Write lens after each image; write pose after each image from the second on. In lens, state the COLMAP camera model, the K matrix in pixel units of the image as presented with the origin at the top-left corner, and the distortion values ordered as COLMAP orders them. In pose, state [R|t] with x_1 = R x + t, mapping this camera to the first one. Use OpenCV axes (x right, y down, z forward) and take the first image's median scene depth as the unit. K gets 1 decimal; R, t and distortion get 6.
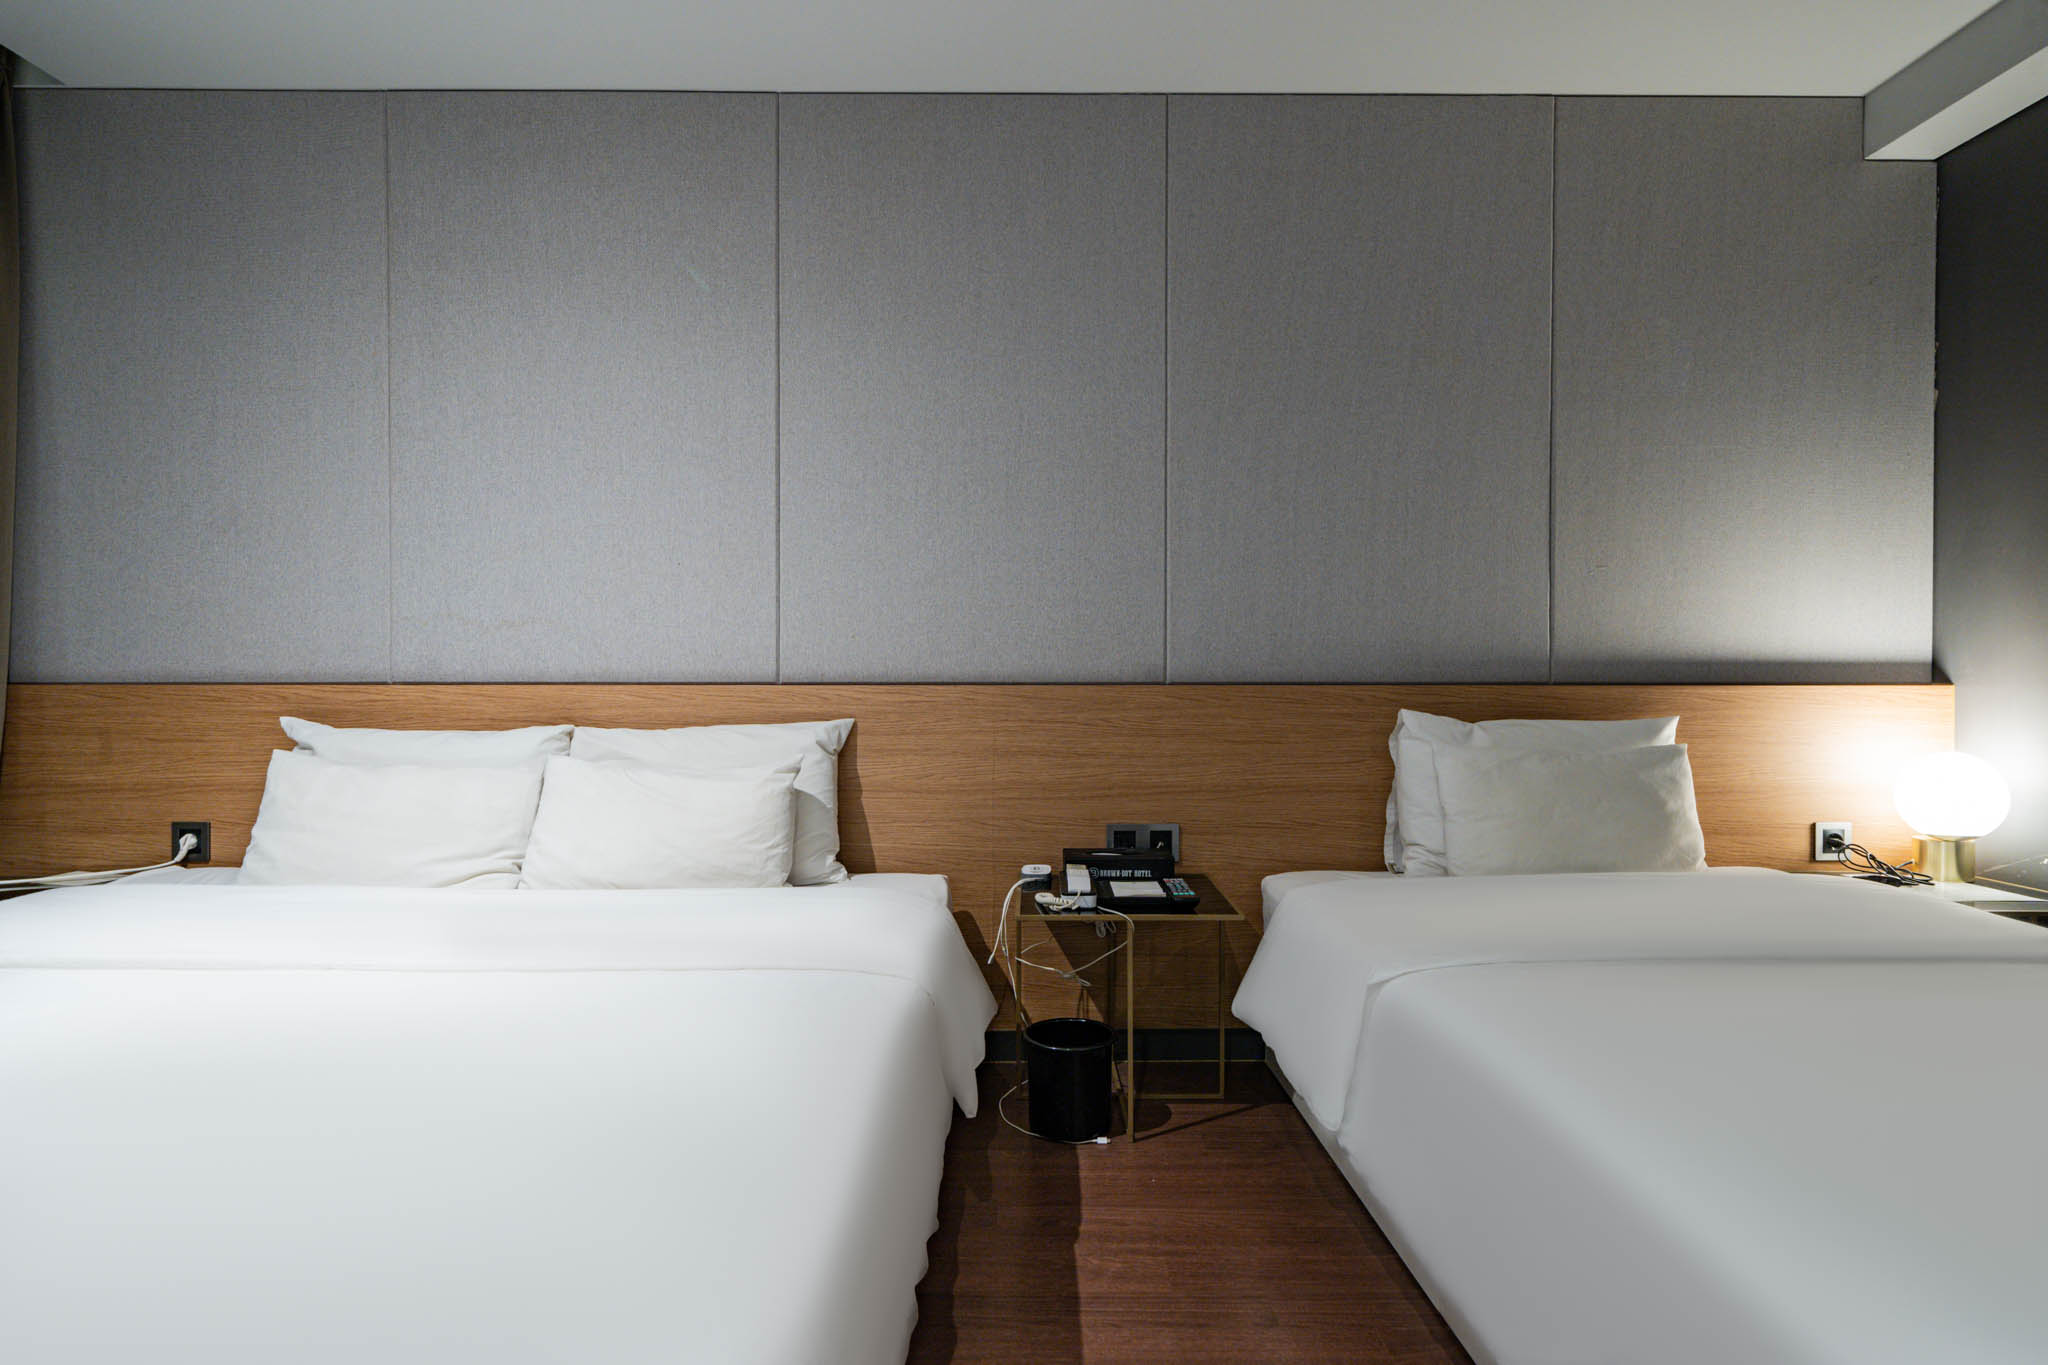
lens RADIAL K [[1088.4, 0, 1024.0], [0, 1088.4, 682.5], [0, 0, 1]] dist [0.003354, -0.000021]
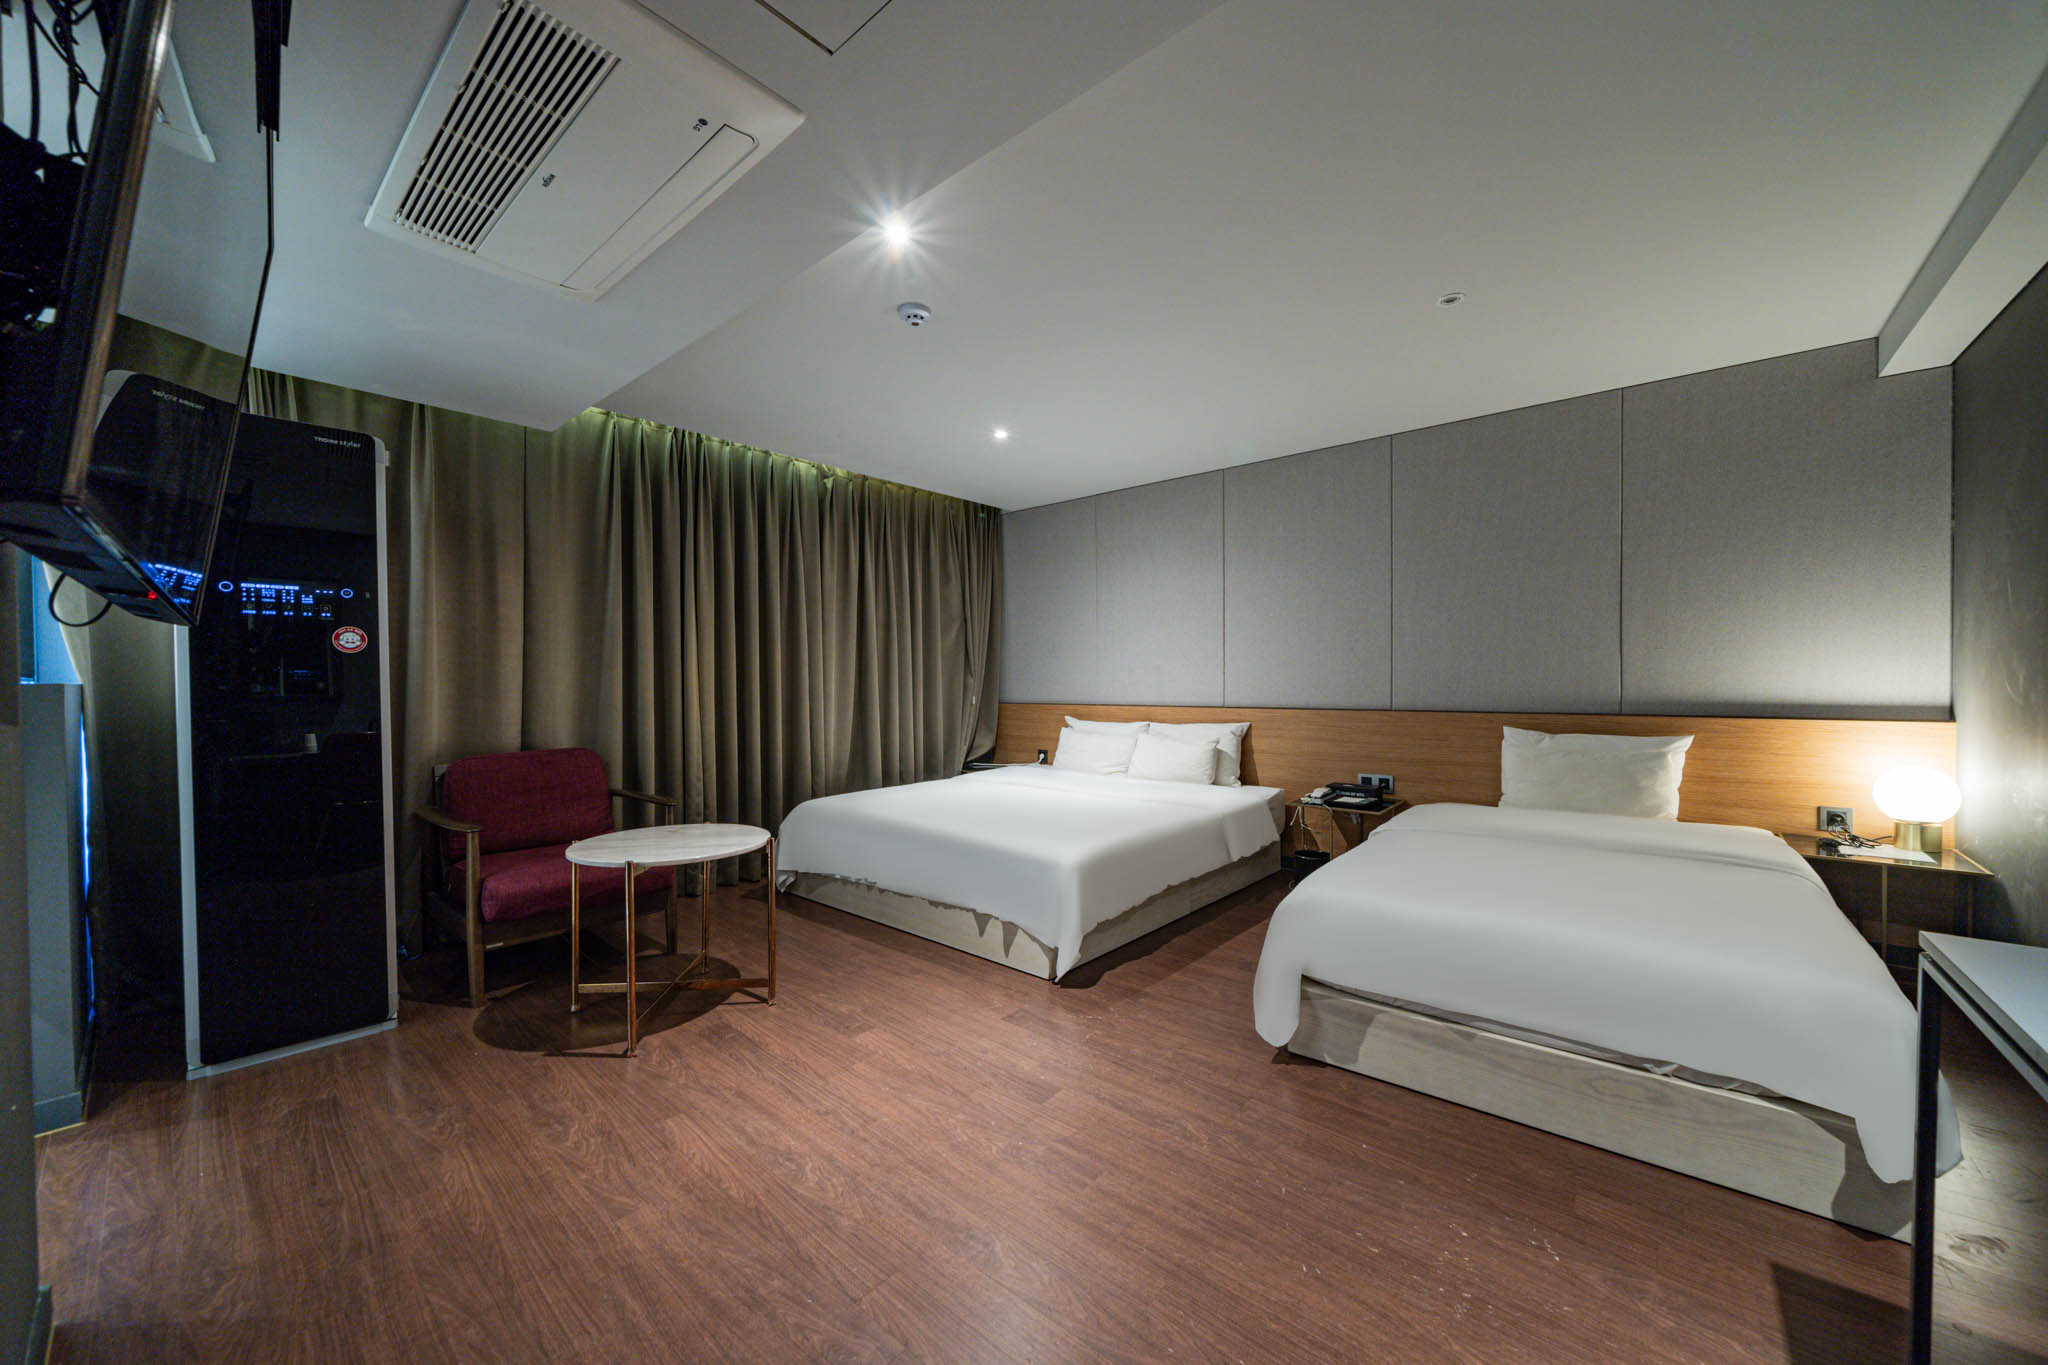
lens RADIAL K [[753.3, 0, 1024.0], [0, 753.3, 682.5], [0, 0, 1]] dist [-0.002707, -0.000424]
pose [[0.748457, -0.004448, -0.663169, 0.584016], [0.000765, 0.999983, -0.005844, -0.046922], [0.663183, 0.003866, 0.748447, -0.599566]]
